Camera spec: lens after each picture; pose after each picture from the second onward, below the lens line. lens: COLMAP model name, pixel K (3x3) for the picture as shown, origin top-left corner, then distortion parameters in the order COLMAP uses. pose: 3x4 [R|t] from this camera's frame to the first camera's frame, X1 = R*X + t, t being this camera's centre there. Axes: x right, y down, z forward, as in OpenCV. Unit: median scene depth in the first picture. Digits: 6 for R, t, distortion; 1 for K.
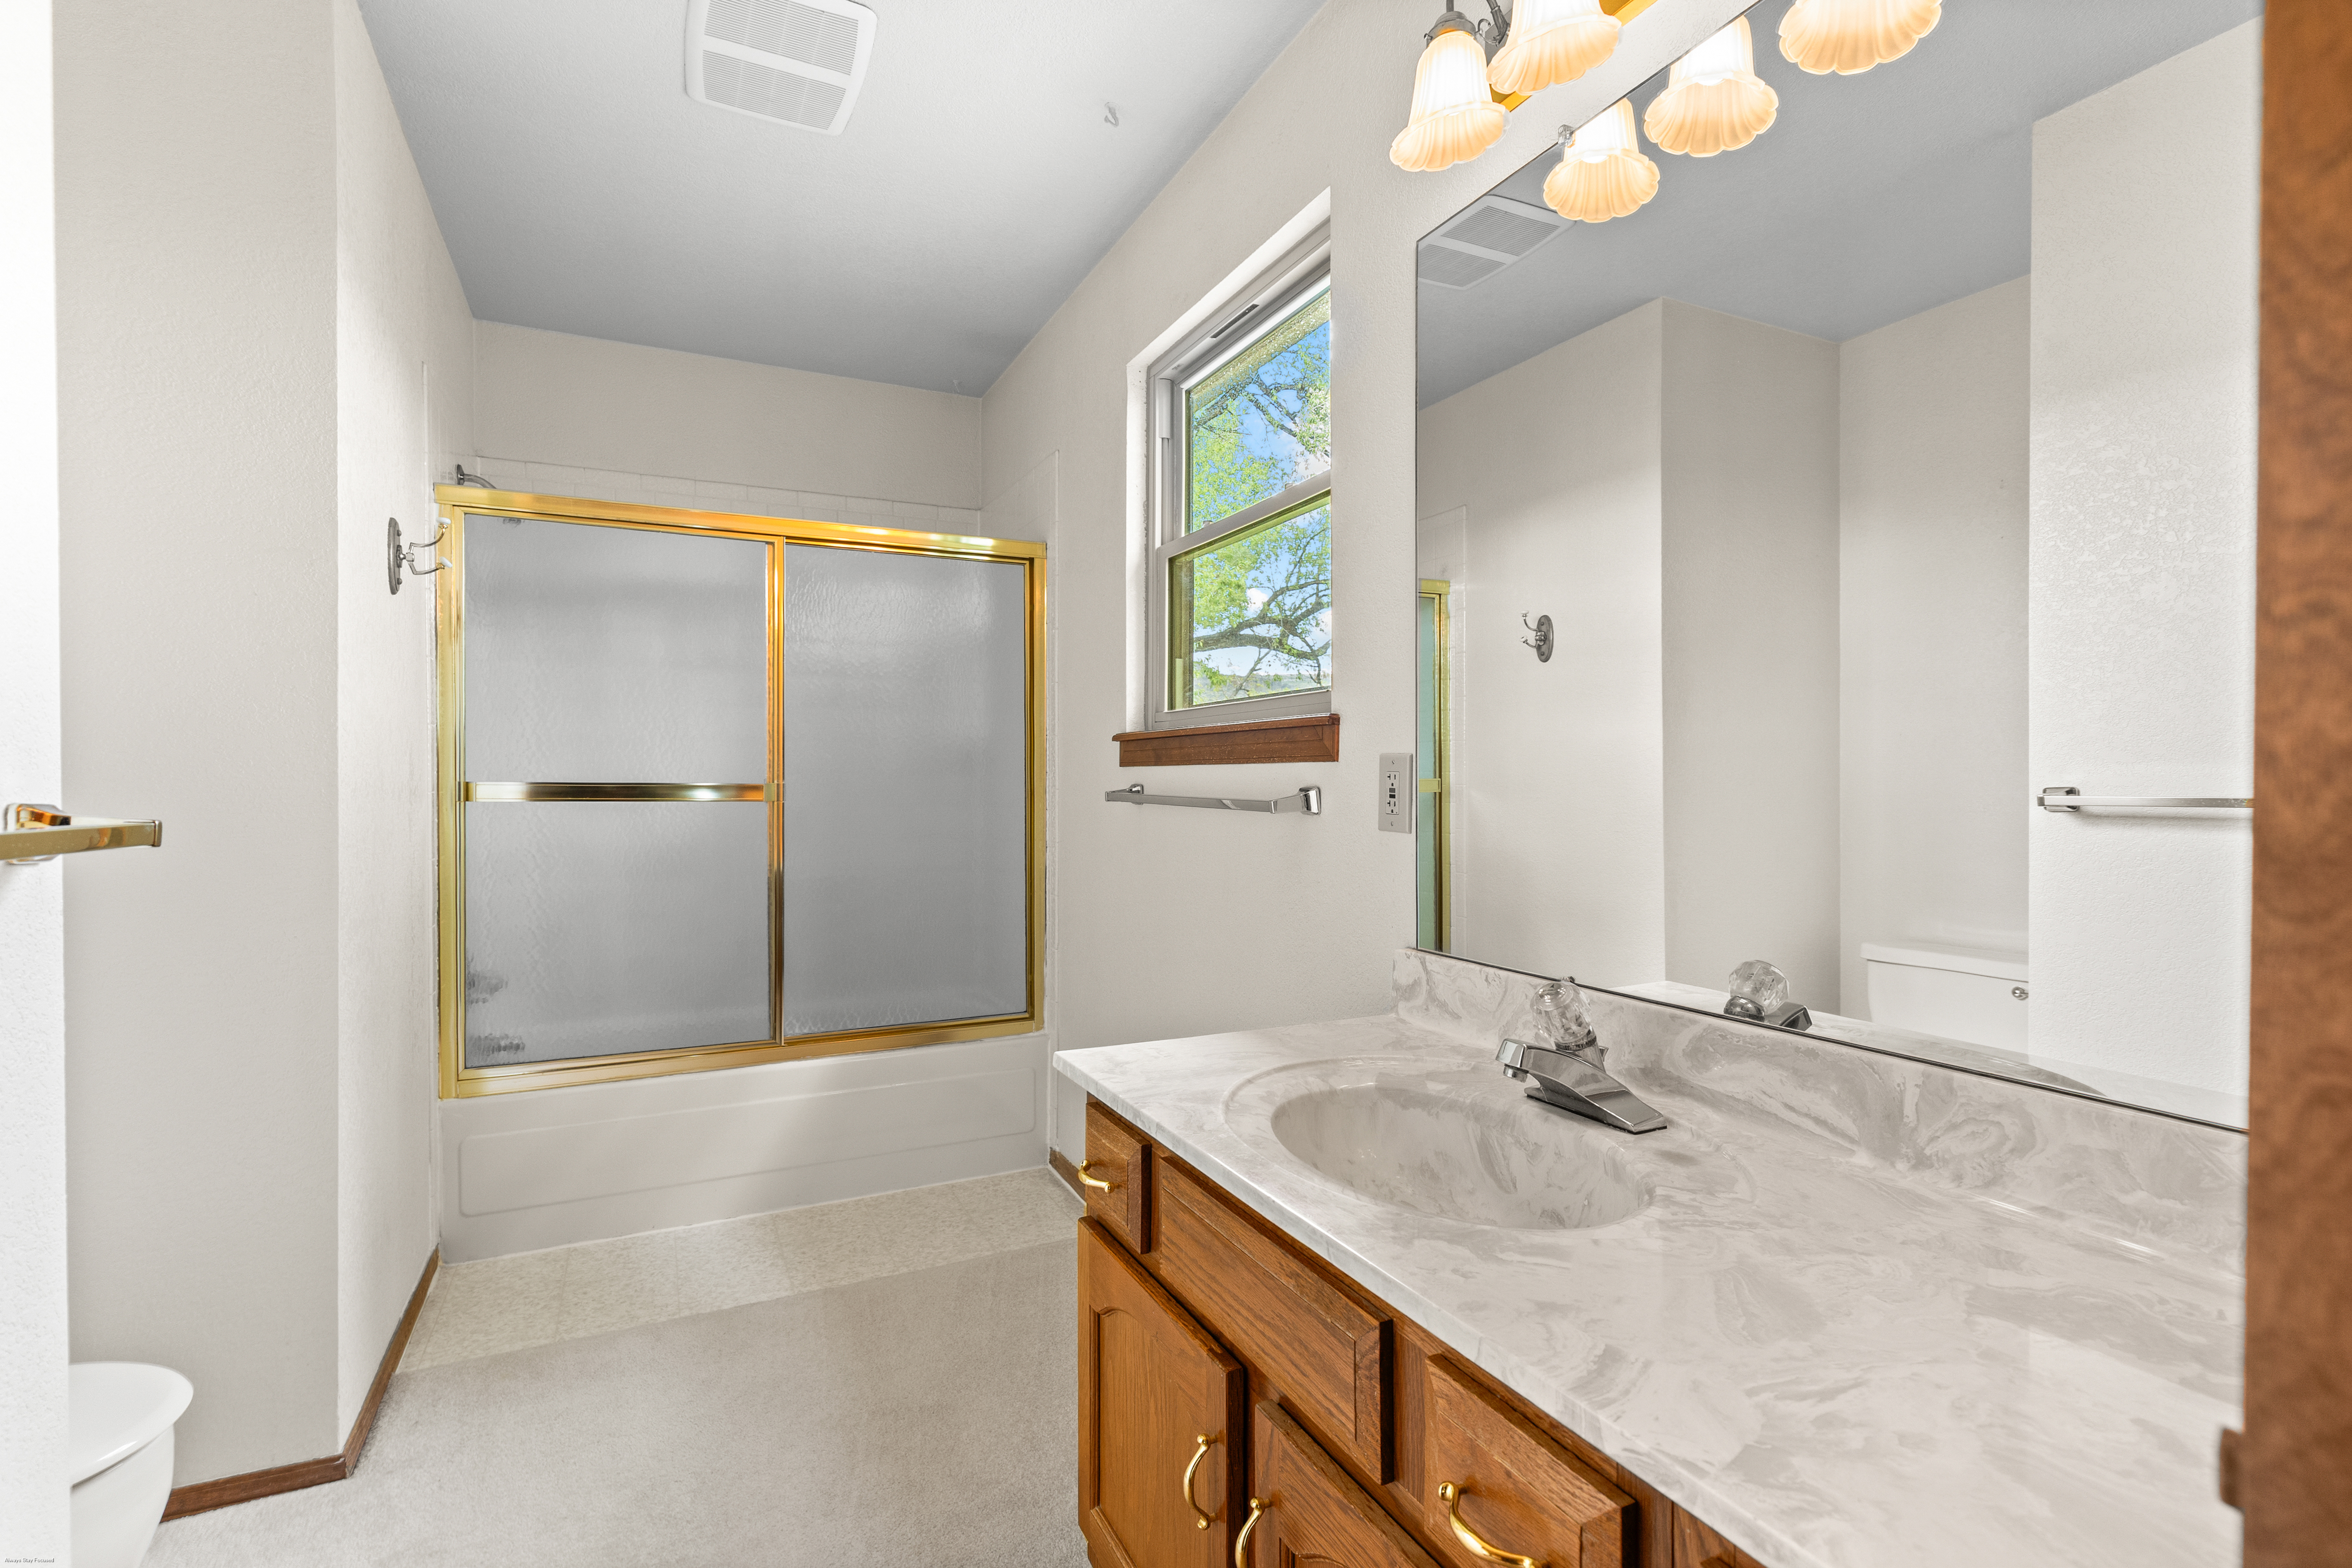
lens RADIAL K [[1061.4, 0, 1192.8], [0, 1061.4, 787.9], [0, 0, 1]] dist [0.002151, 0.000045]
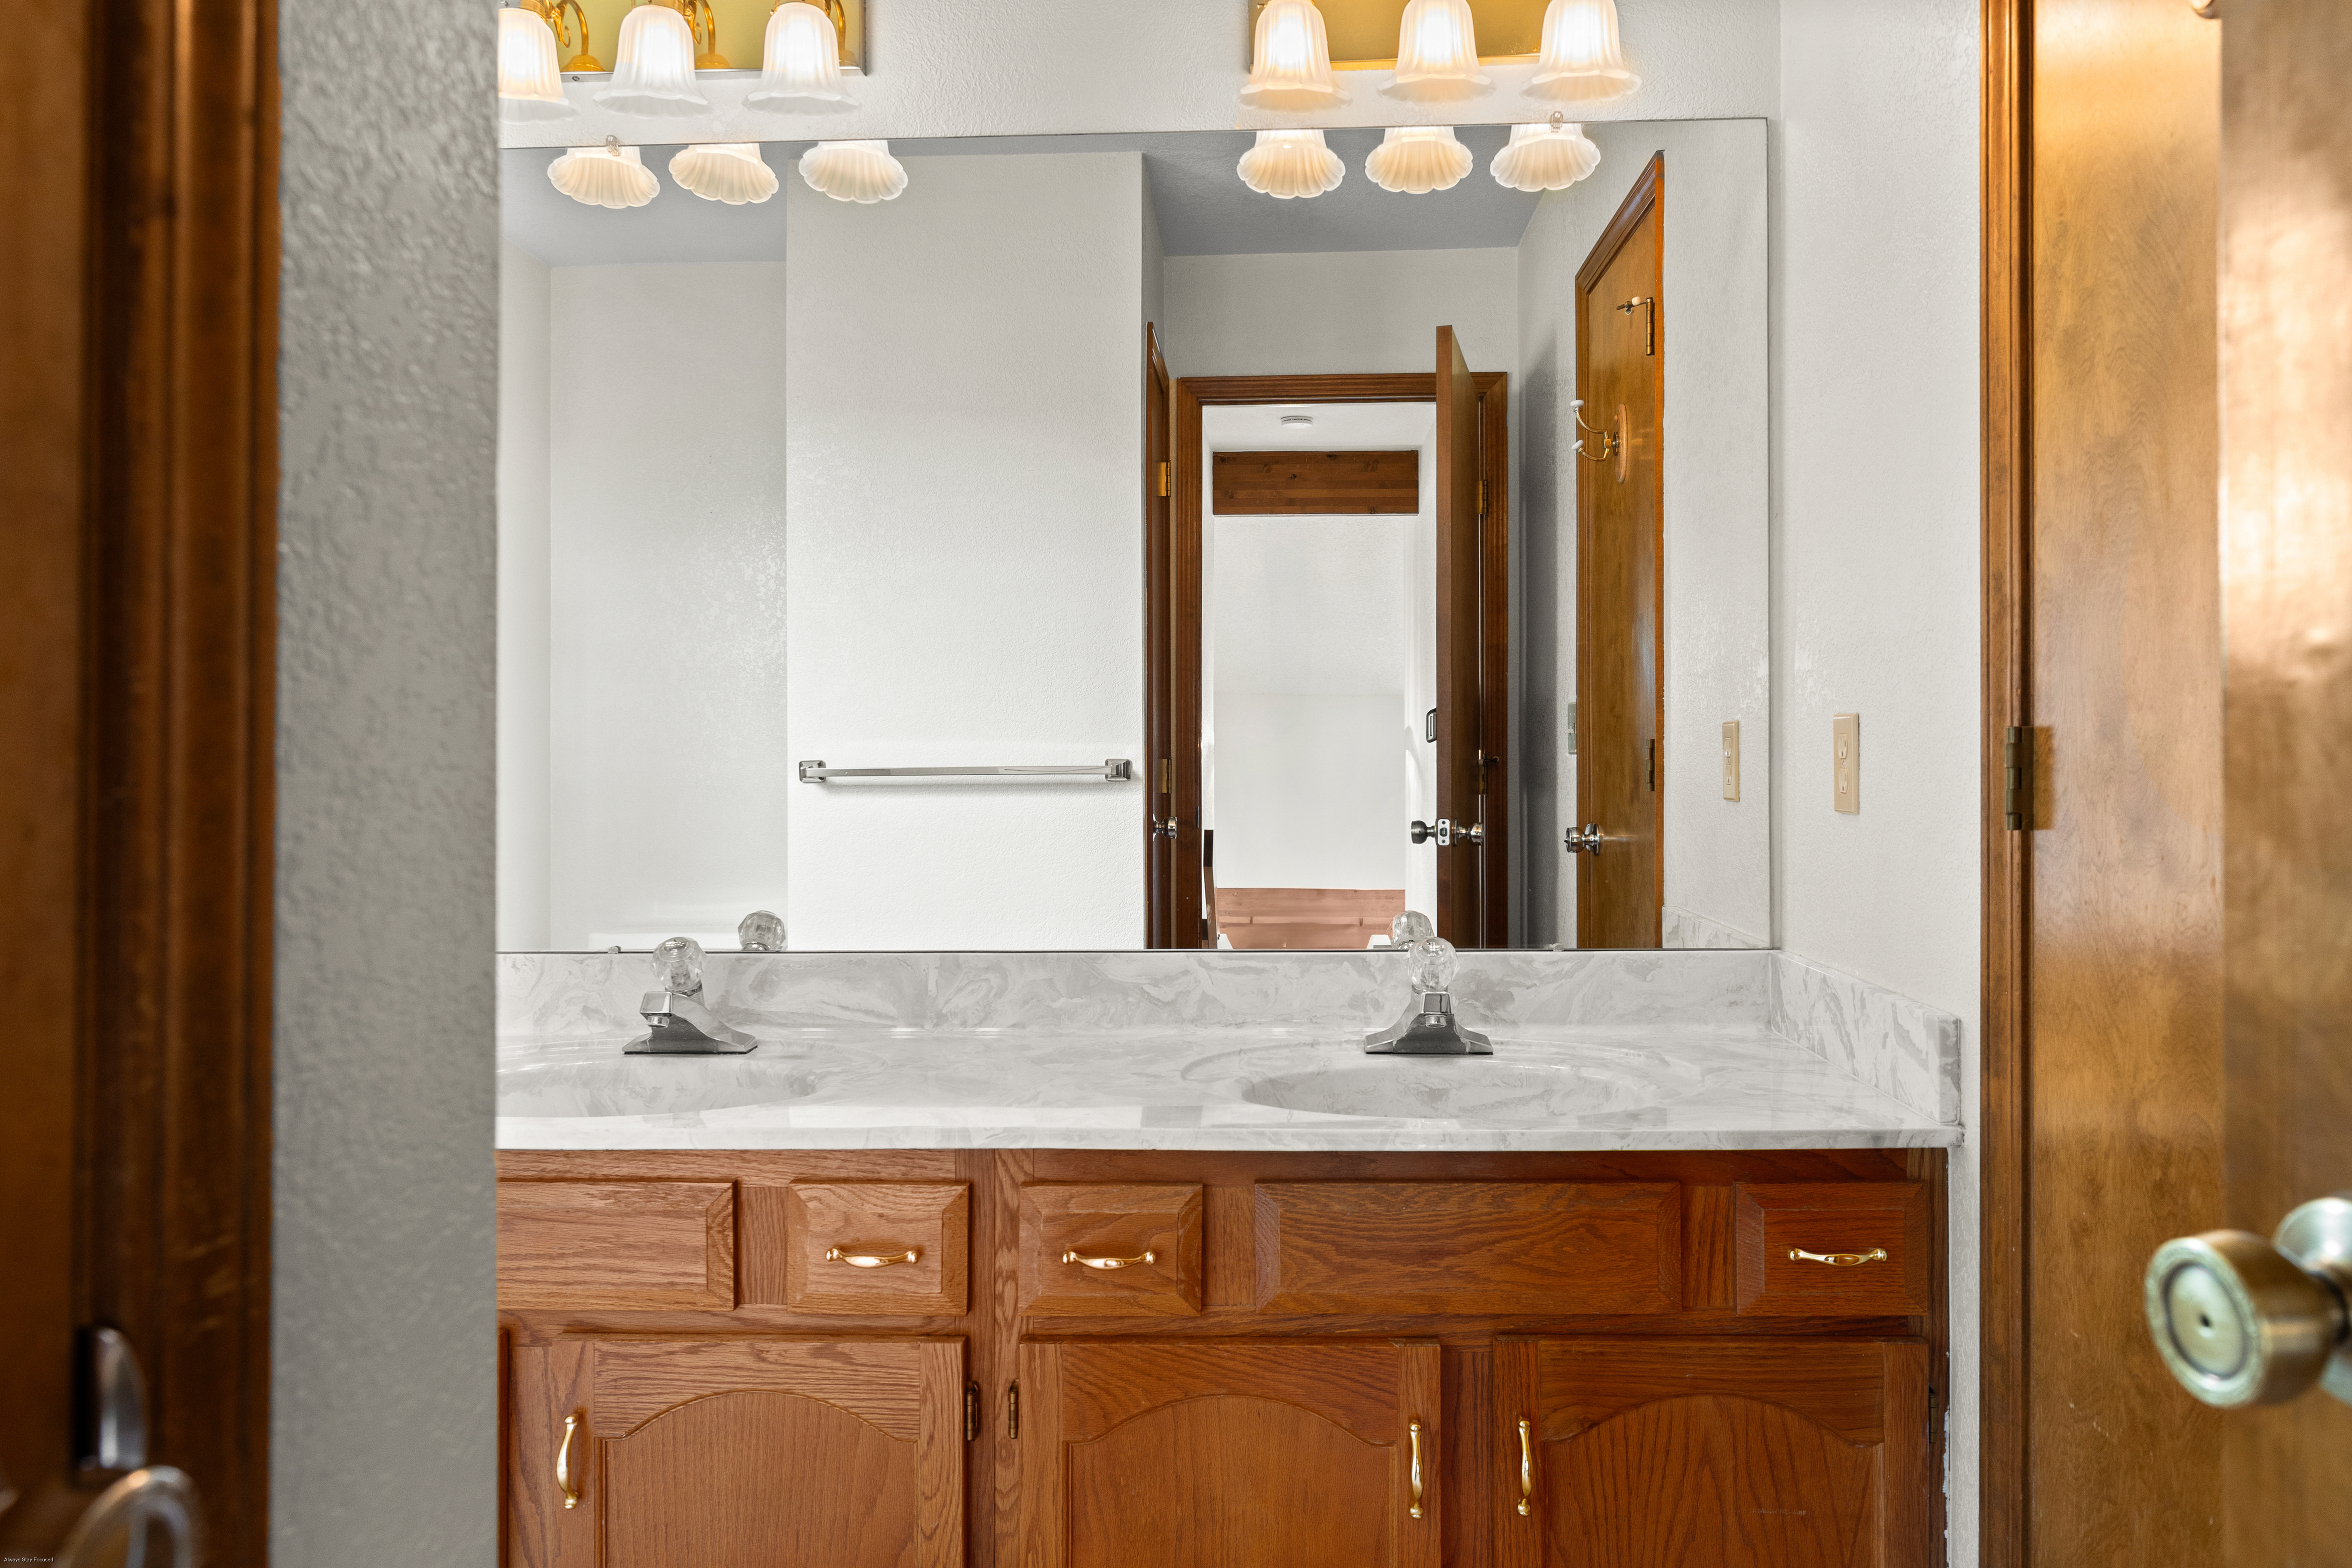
lens RADIAL K [[1620.2, 0, 1175.6], [0, 1620.2, 744.8], [0, 0, 1]] dist [-0.000327, -0.000055]
pose [[0.487714, 0.003138, 0.872998, -0.972378], [0.007488, 0.999942, -0.007778, -0.002313], [-0.872971, 0.010330, 0.487662, -0.321151]]
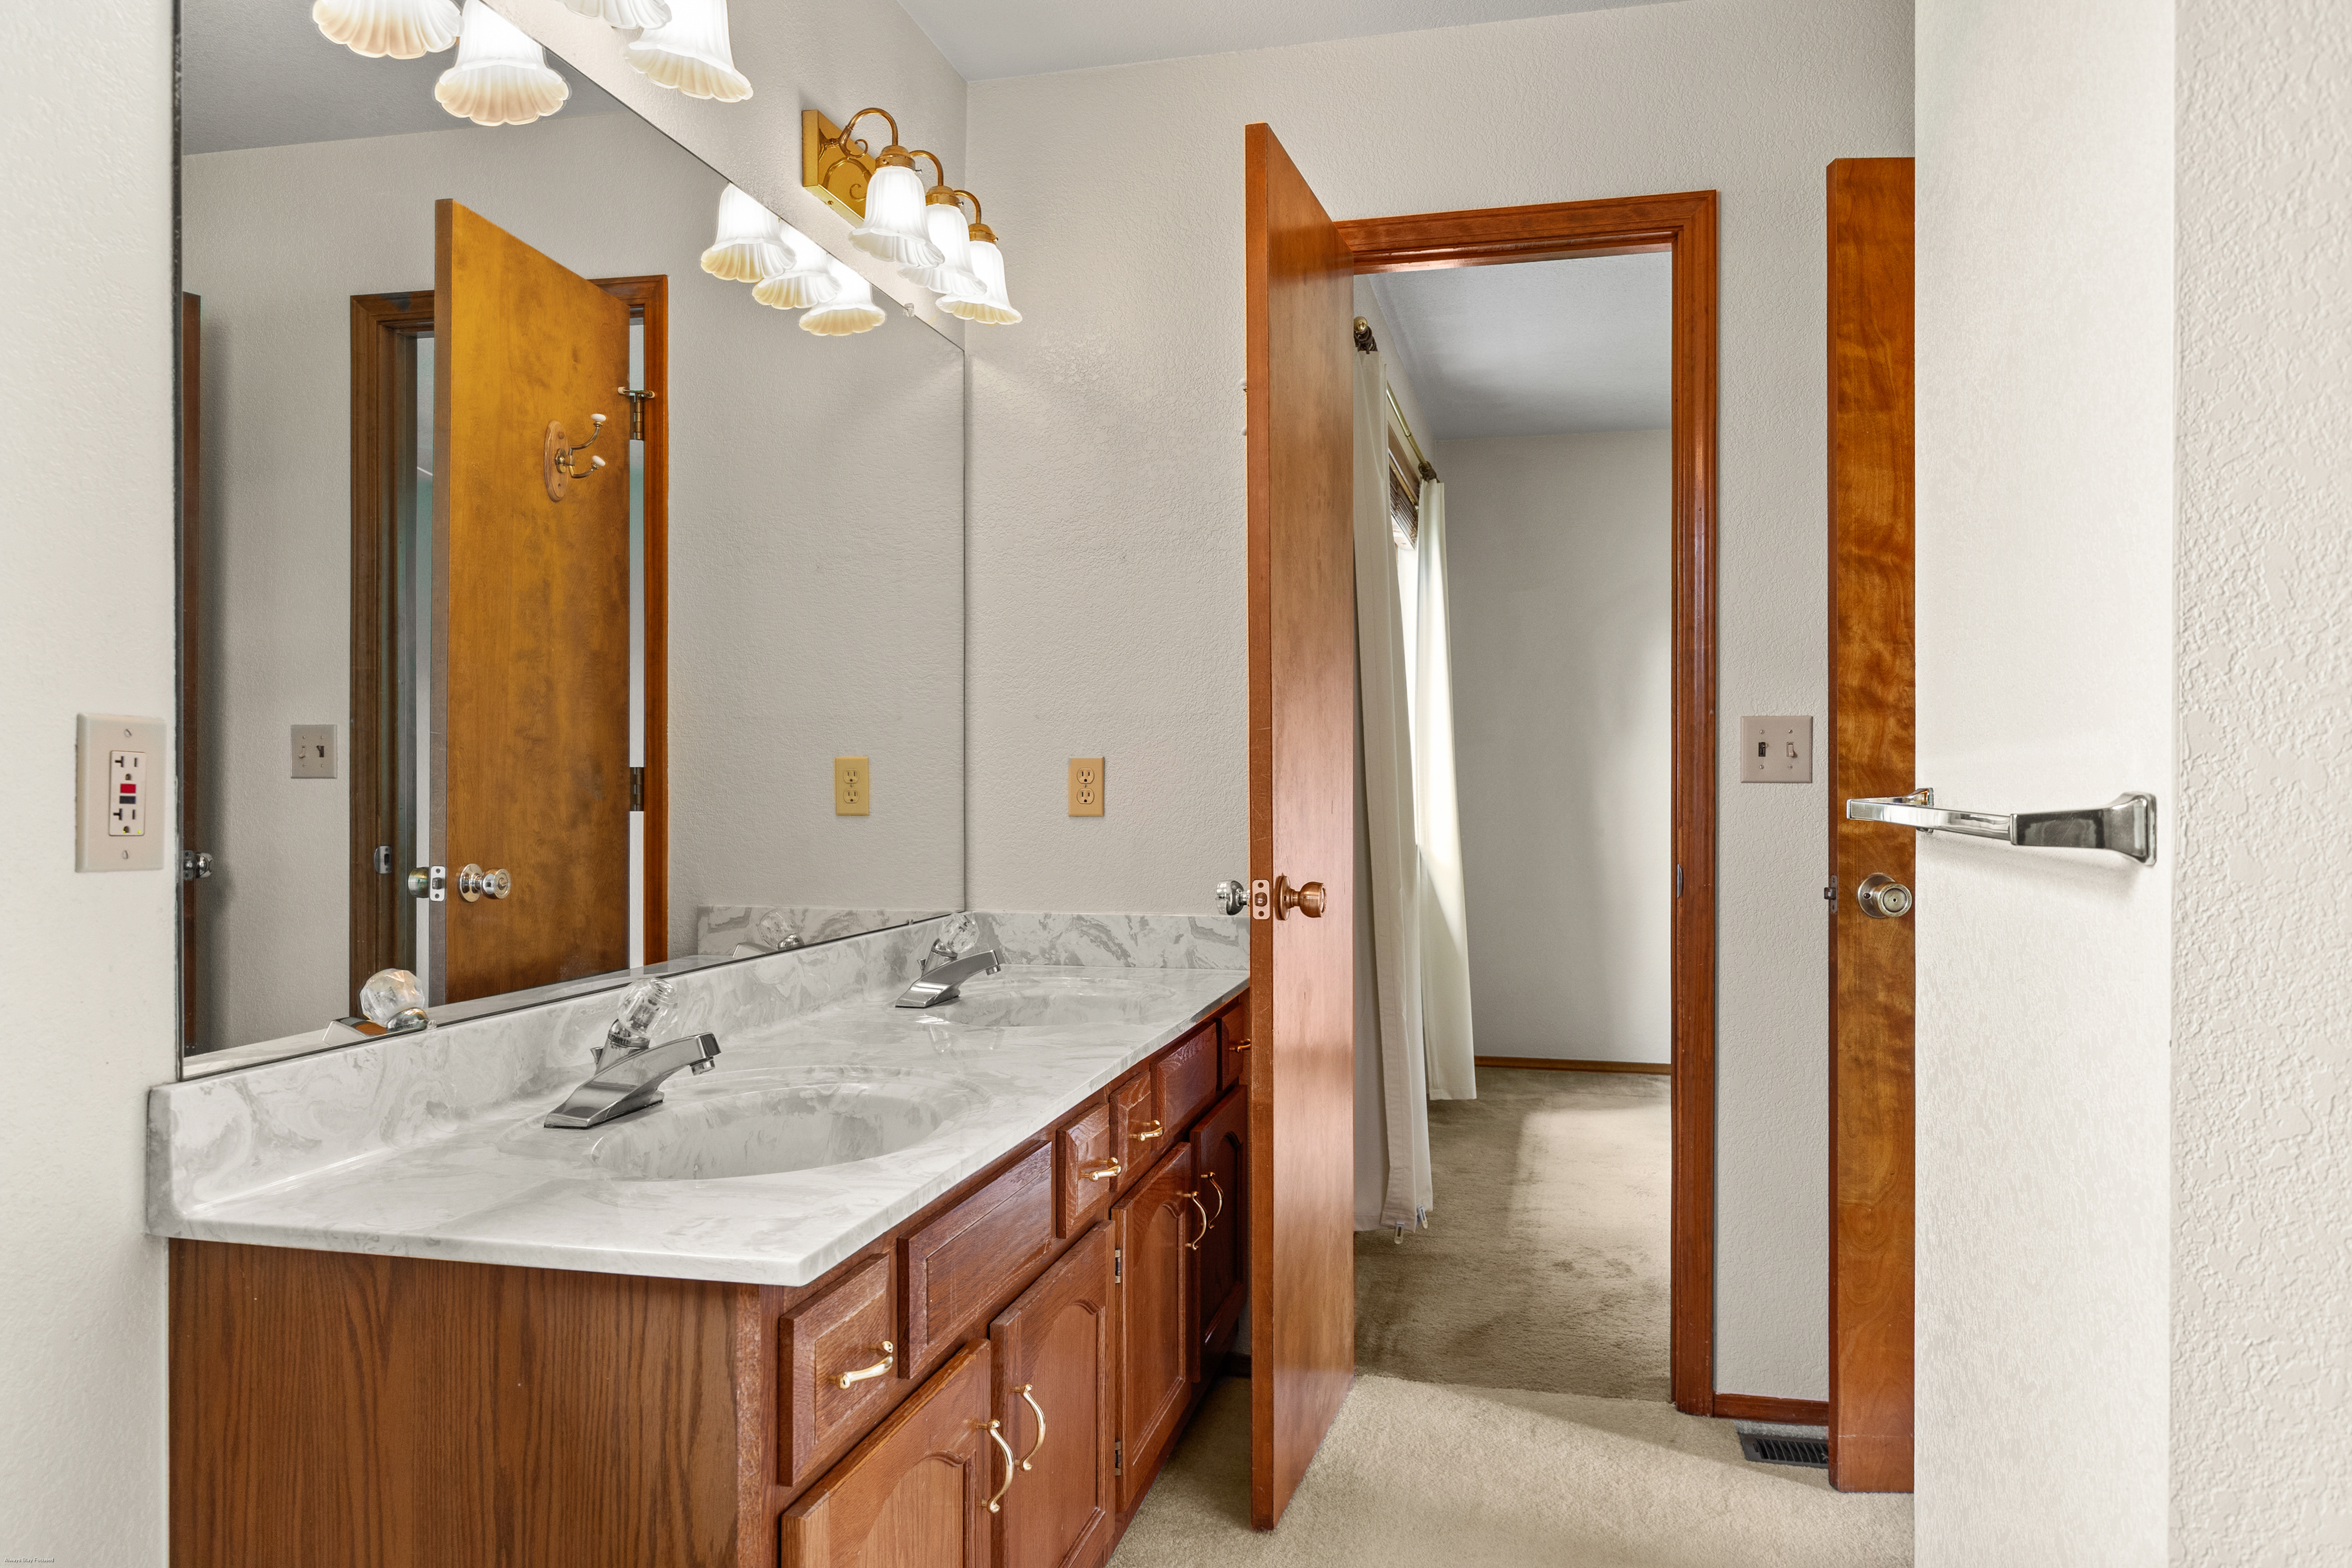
lens RADIAL K [[1672.9, 0, 1176.0], [0, 1672.9, 784.0], [0, 0, 1]] dist [-0.002314, -0.000738]
pose [[-0.772805, -0.006808, 0.634607, -1.112832], [-0.004215, 0.999975, 0.005594, -0.009752], [-0.634630, 0.001648, -0.772815, 2.063126]]
